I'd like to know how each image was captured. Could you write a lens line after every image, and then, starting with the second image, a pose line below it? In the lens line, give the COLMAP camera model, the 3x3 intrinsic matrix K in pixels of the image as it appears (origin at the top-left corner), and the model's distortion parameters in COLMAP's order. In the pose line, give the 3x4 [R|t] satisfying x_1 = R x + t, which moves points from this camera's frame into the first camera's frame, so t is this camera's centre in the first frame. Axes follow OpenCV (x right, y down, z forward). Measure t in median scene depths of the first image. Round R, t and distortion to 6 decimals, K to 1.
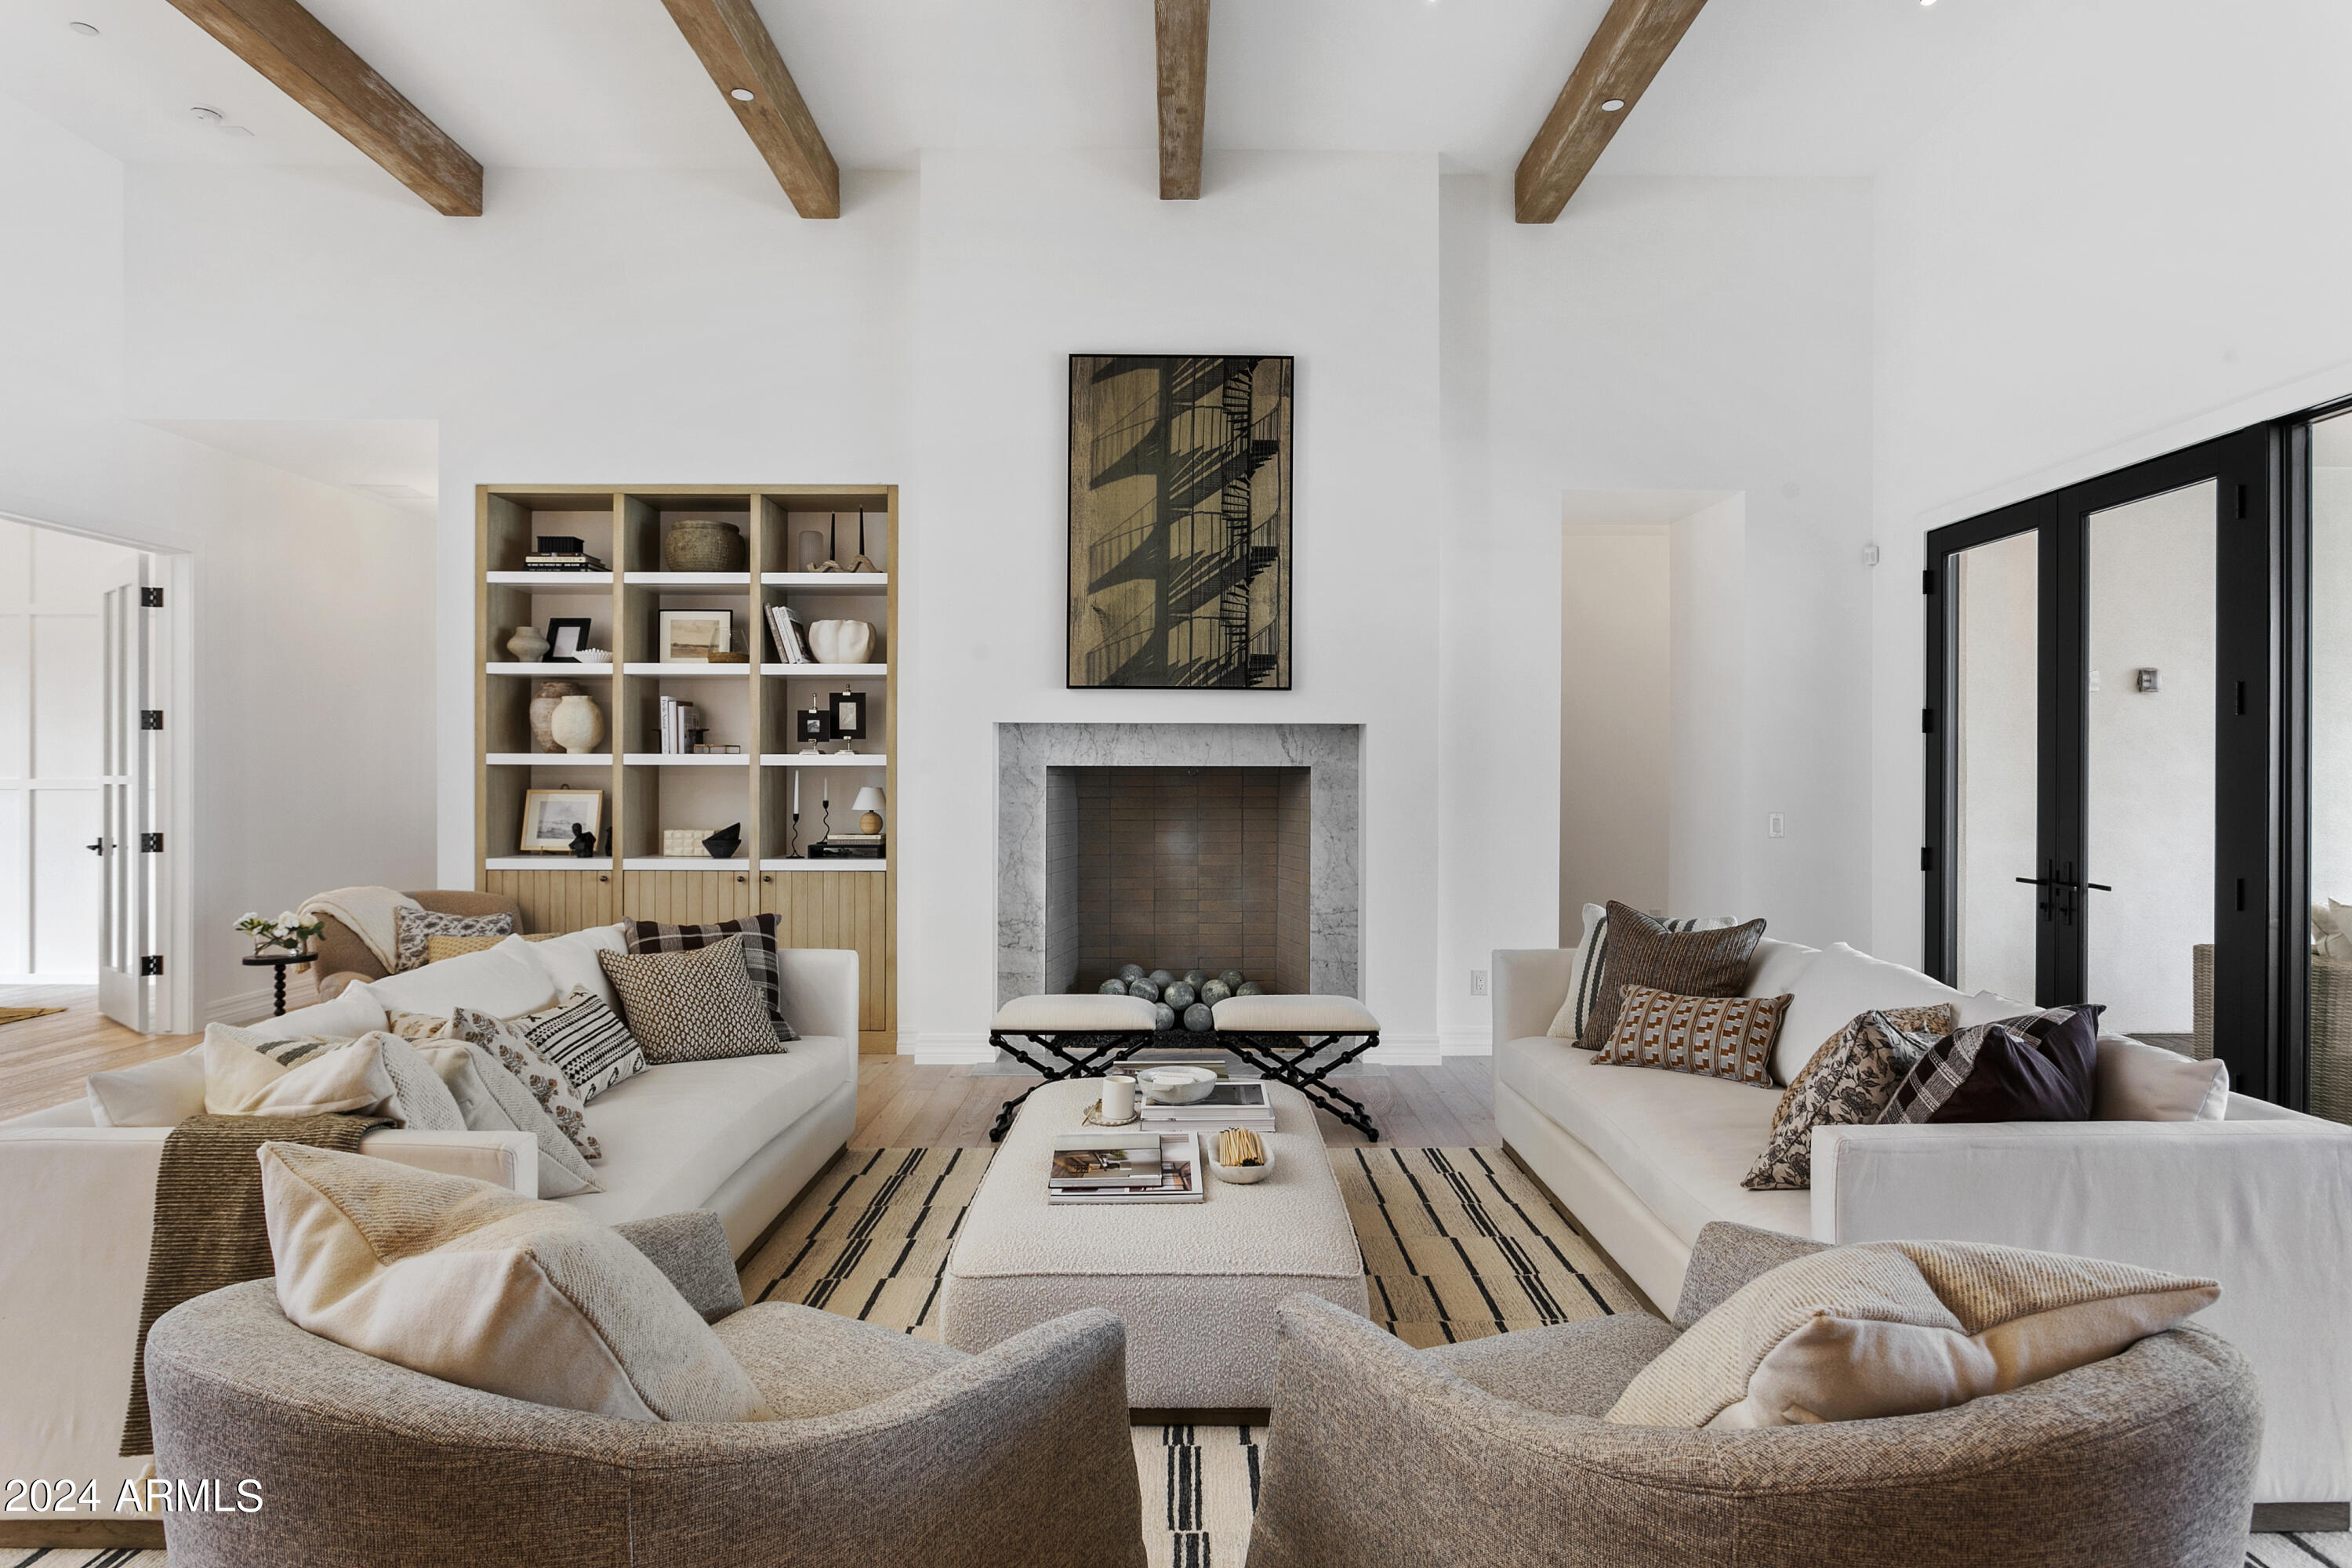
lens RADIAL K [[1327.1, 0, 1185.2], [0, 1327.1, 761.2], [0, 0, 1]] dist [0.004961, 0.002913]
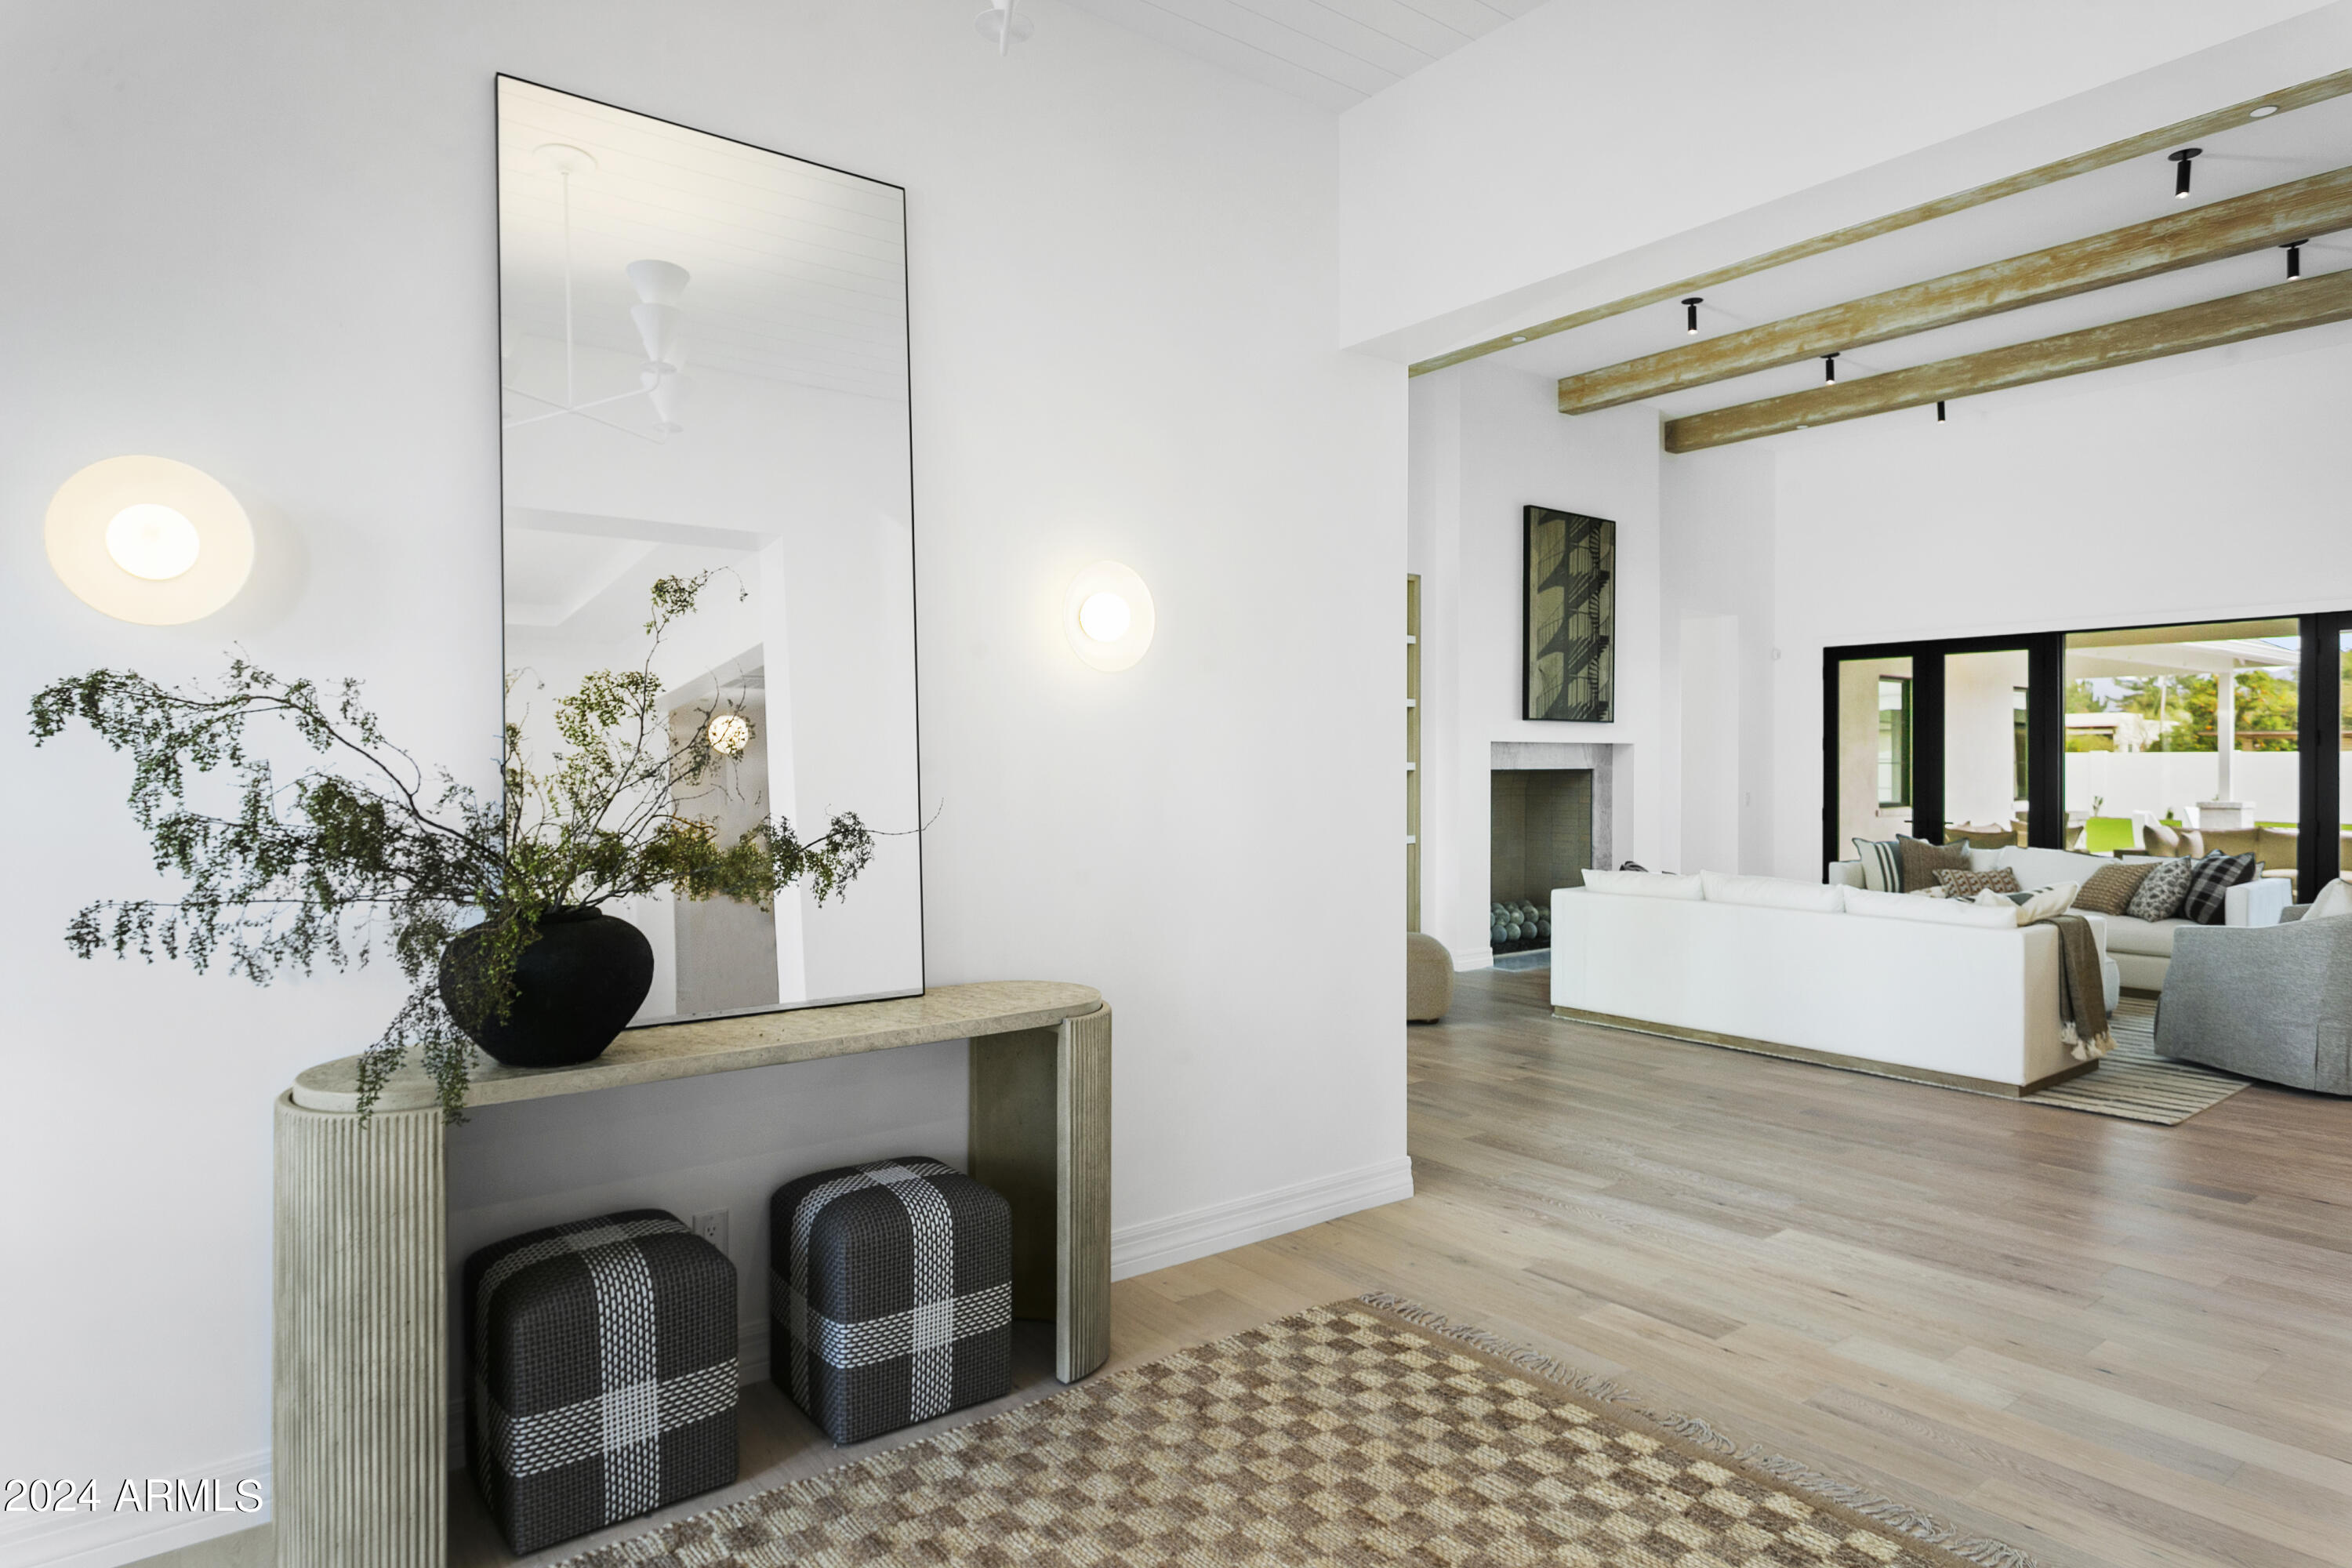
lens RADIAL K [[1327.1, 0, 1163.5], [0, 1327.1, 779.7], [0, 0, 1]] dist [0.004961, 0.002913]
pose [[0.795576, -0.011304, 0.605749, -1.376152], [-0.001392, 0.999789, 0.020485, -0.016068], [-0.605853, -0.017140, 0.795392, 0.016702]]
